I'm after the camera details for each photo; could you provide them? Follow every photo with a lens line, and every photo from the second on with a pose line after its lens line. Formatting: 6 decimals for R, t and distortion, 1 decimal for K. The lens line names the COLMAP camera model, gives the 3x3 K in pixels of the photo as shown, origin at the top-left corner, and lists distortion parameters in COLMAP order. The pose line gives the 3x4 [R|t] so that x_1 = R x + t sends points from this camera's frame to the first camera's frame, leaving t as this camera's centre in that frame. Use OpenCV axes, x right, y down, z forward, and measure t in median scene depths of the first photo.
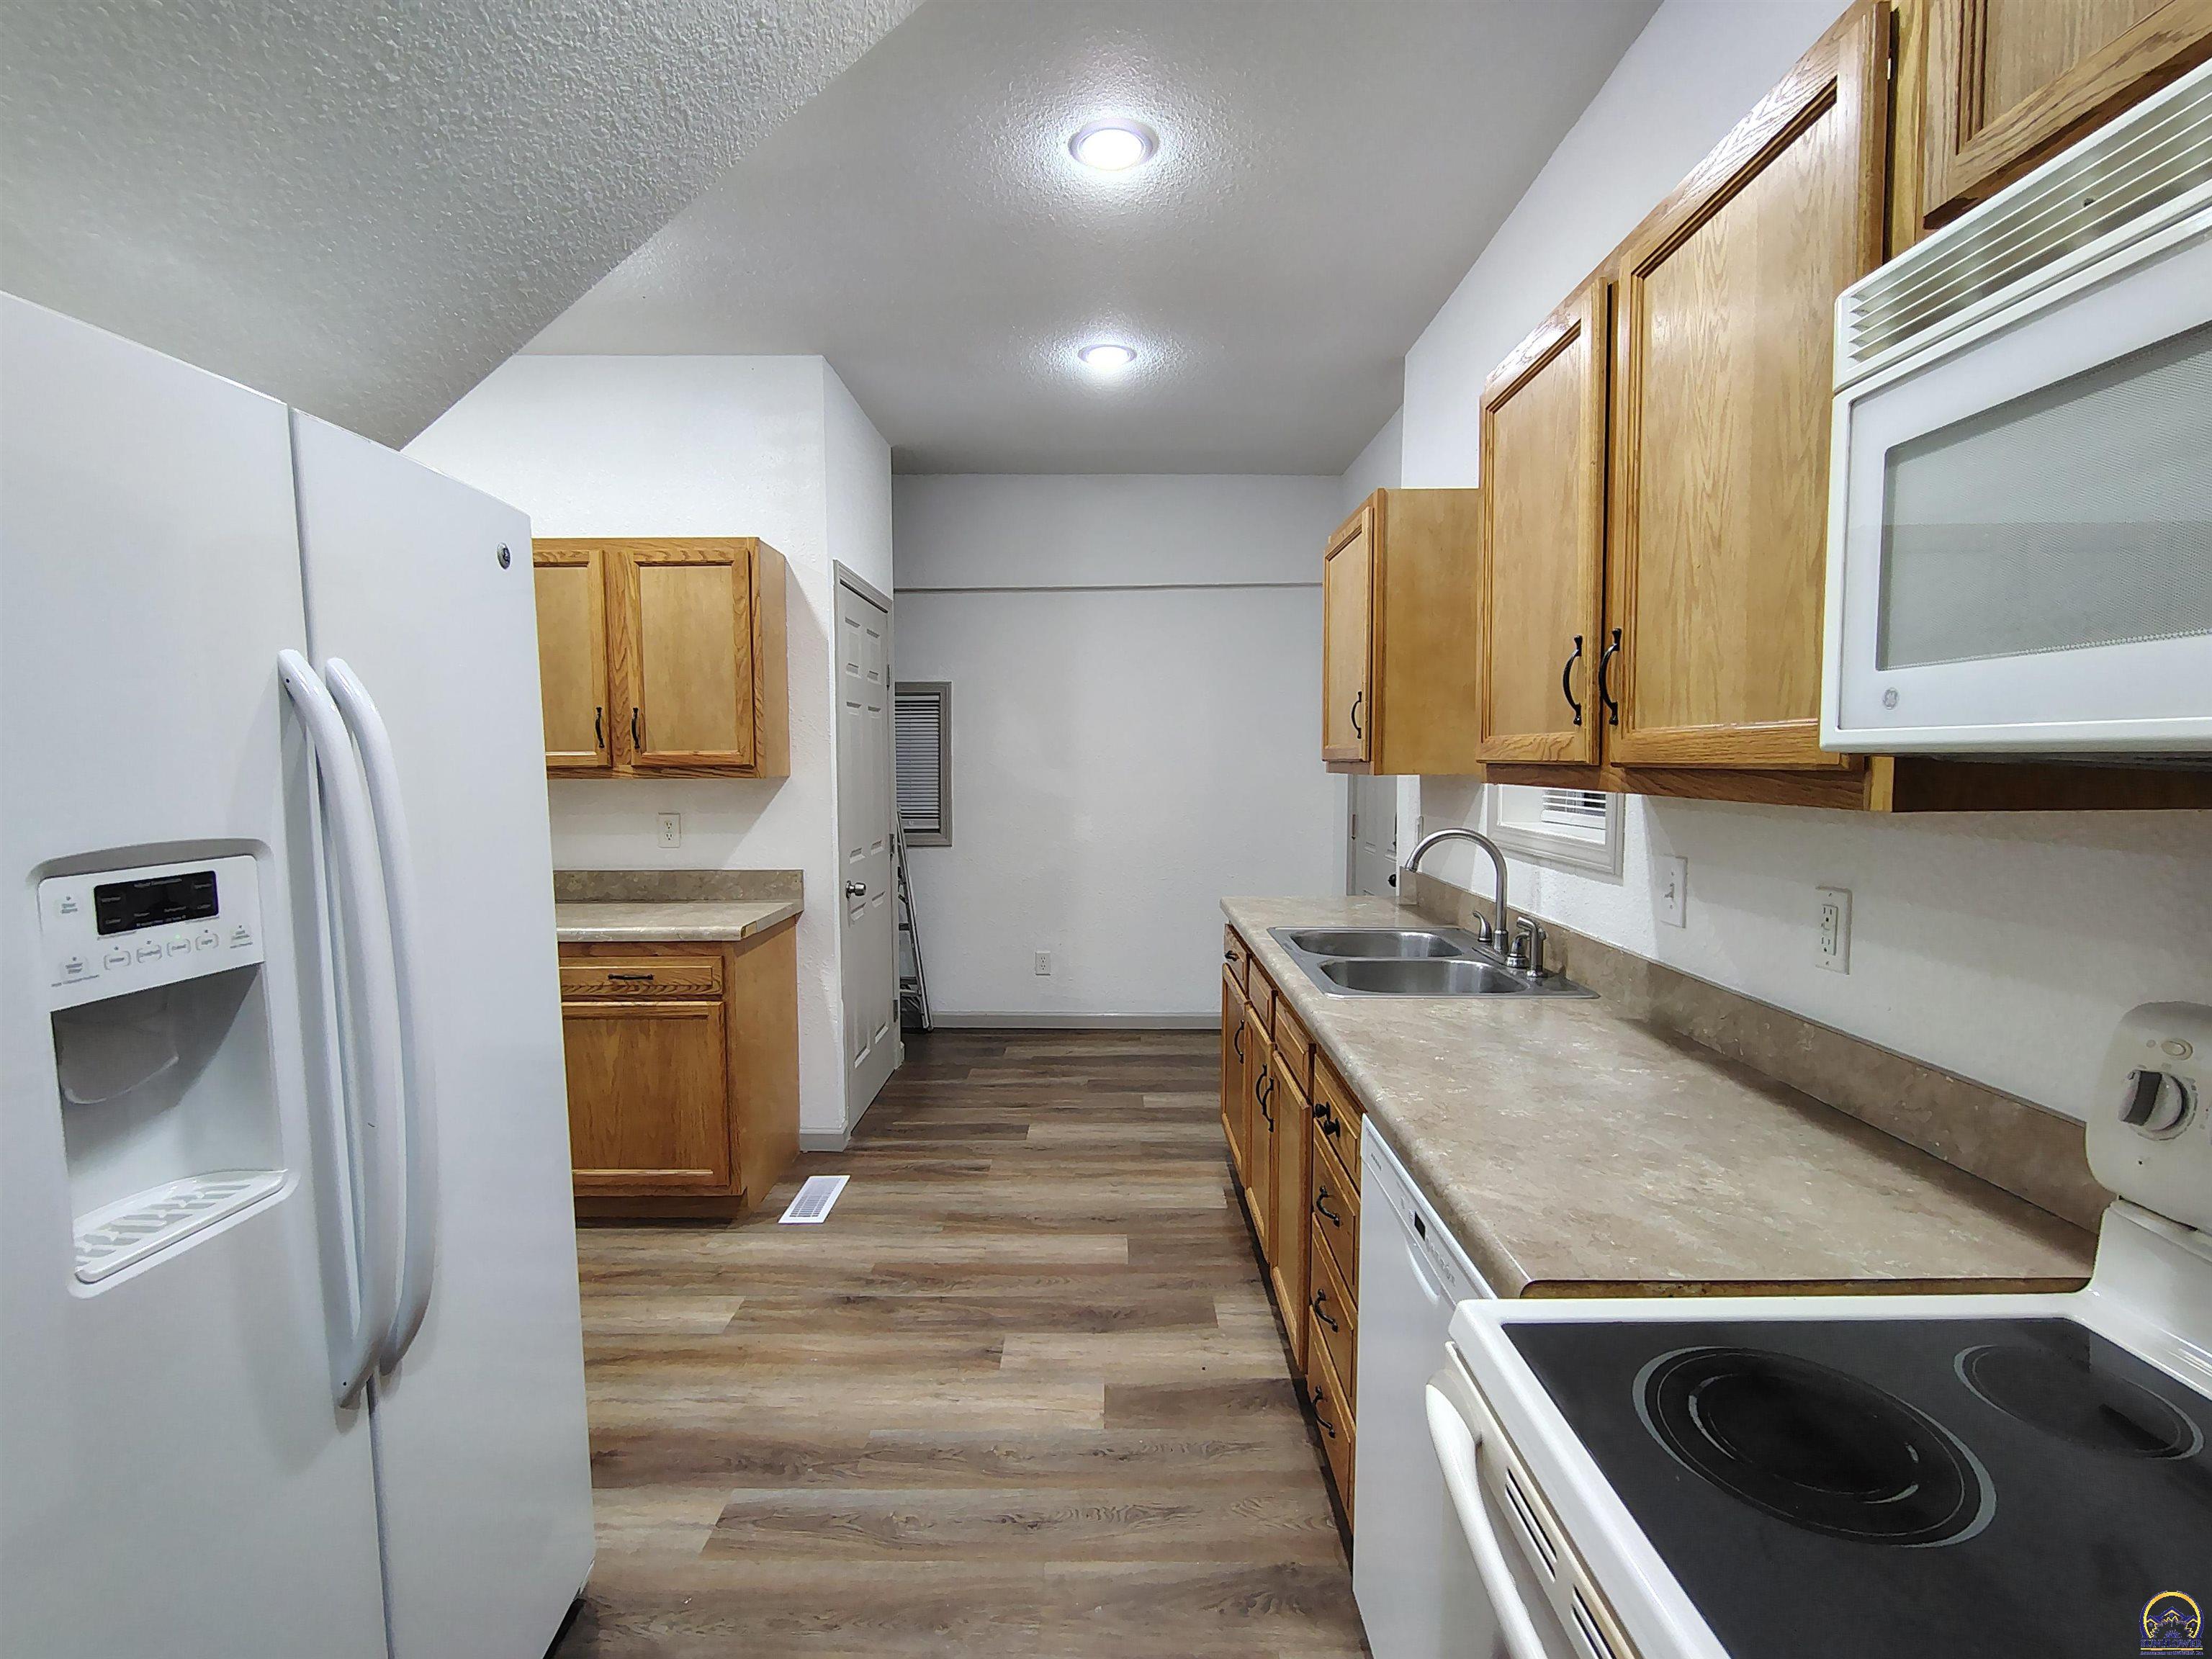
lens RADIAL K [[1028.8, 0, 1103.2], [0, 1028.8, 840.2], [0, 0, 1]] dist [-0.008930, 0.002032]
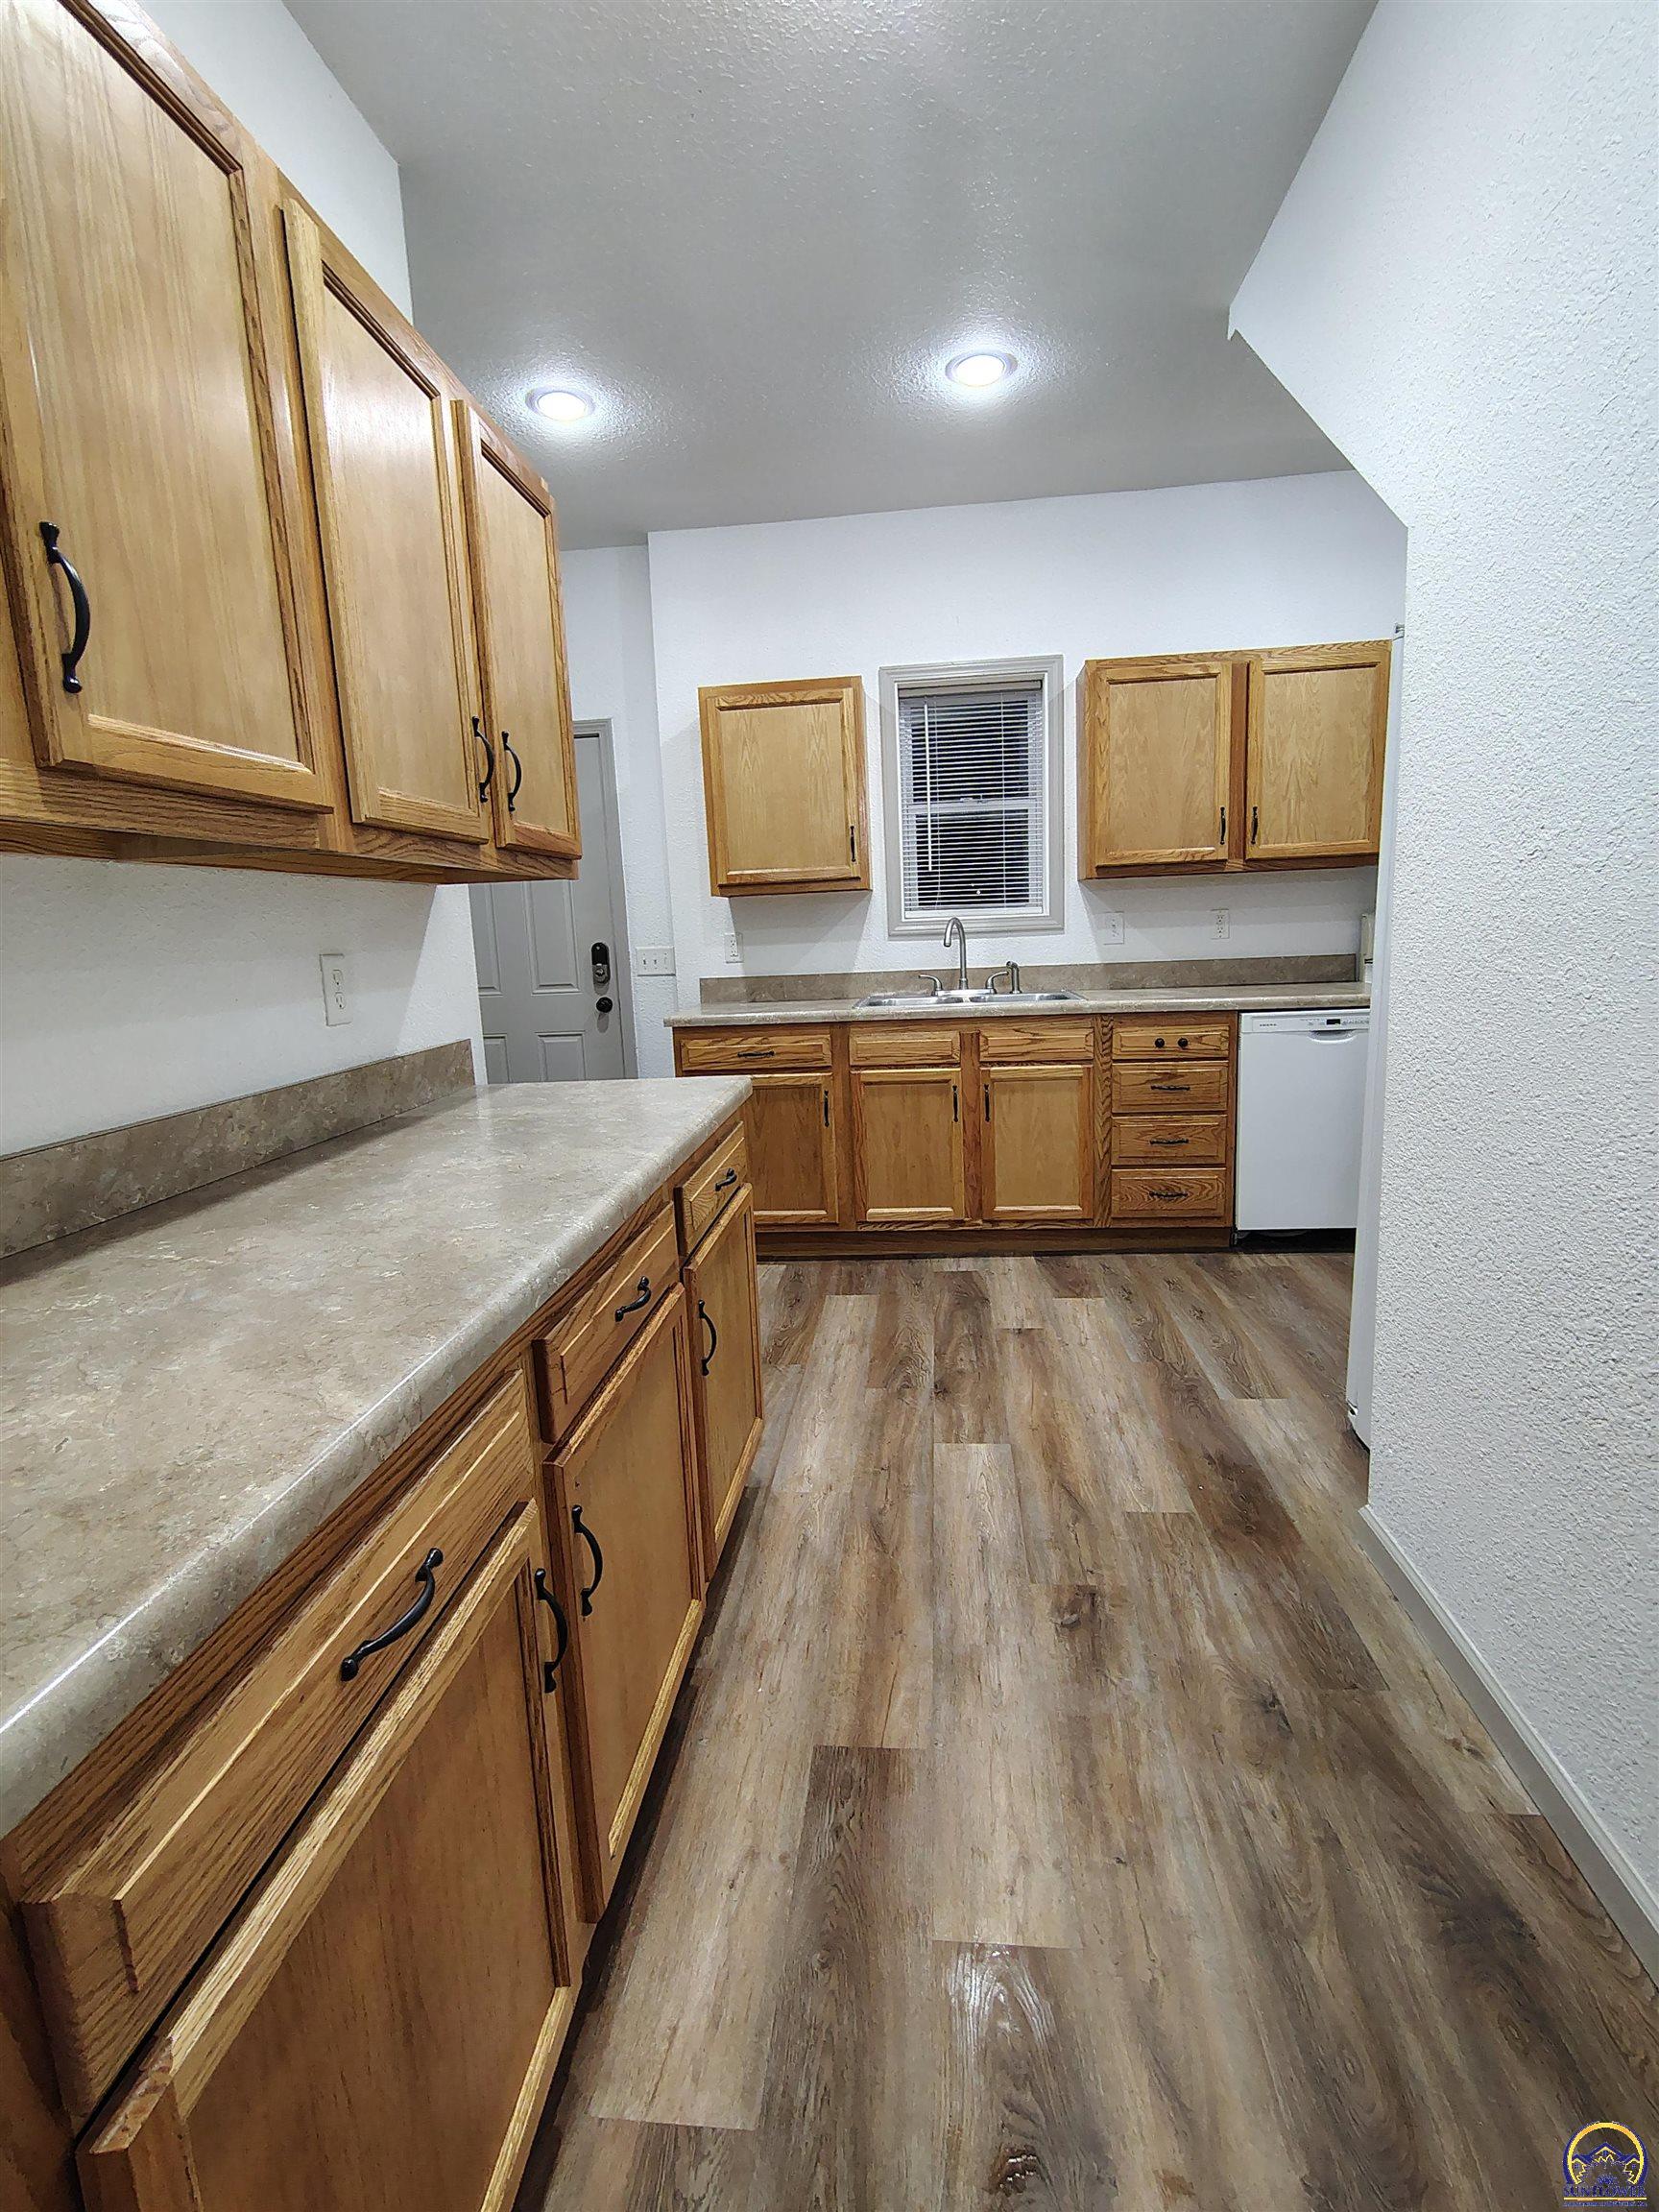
lens RADIAL K [[1028.8, 0, 830.4], [0, 1028.8, 1092.6], [0, 0, 1]] dist [-0.008930, 0.002032]
pose [[0.093122, -0.161758, 0.982427, -1.354268], [0.125717, 0.980728, 0.149561, -0.007479], [-0.987686, 0.109580, 0.111663, 1.081390]]
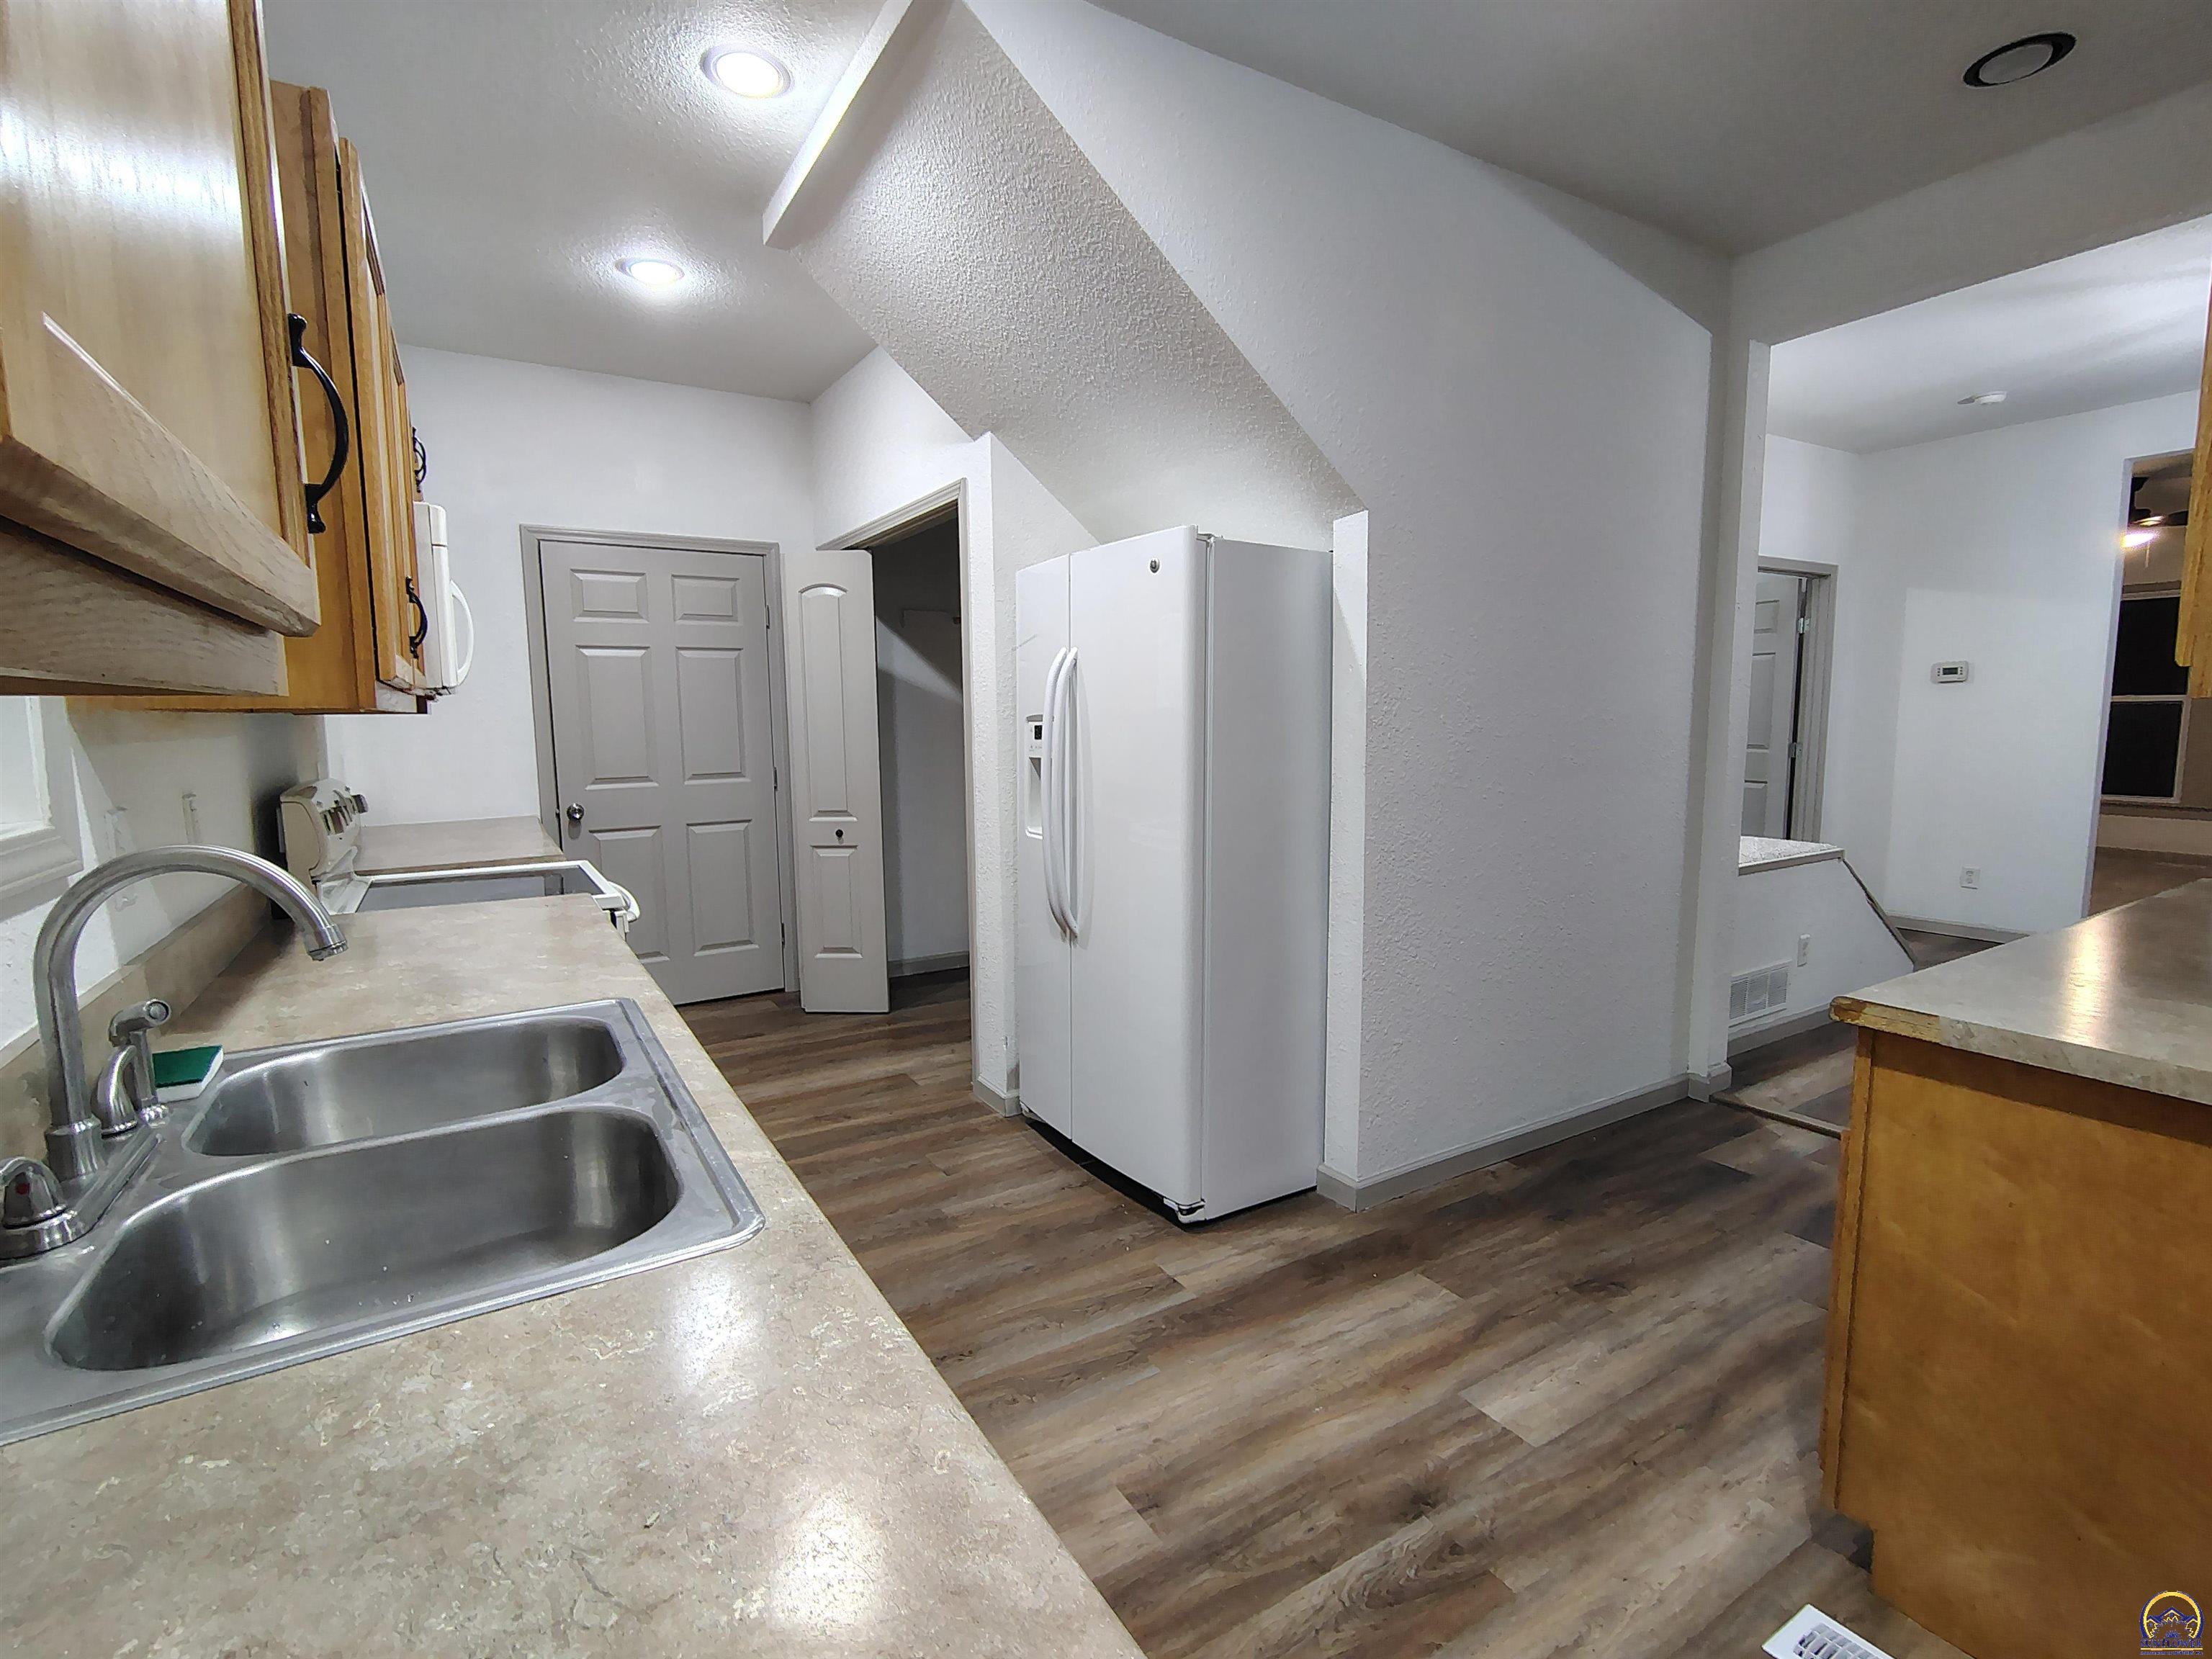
lens RADIAL K [[1028.8, 0, 1094.3], [0, 1028.8, 833.0], [0, 0, 1]] dist [-0.008930, 0.002032]
pose [[-0.853488, 0.073360, -0.515922, 0.264176], [-0.028342, 0.982042, 0.186524, -0.095767], [0.520340, 0.173818, -0.836082, 1.529144]]
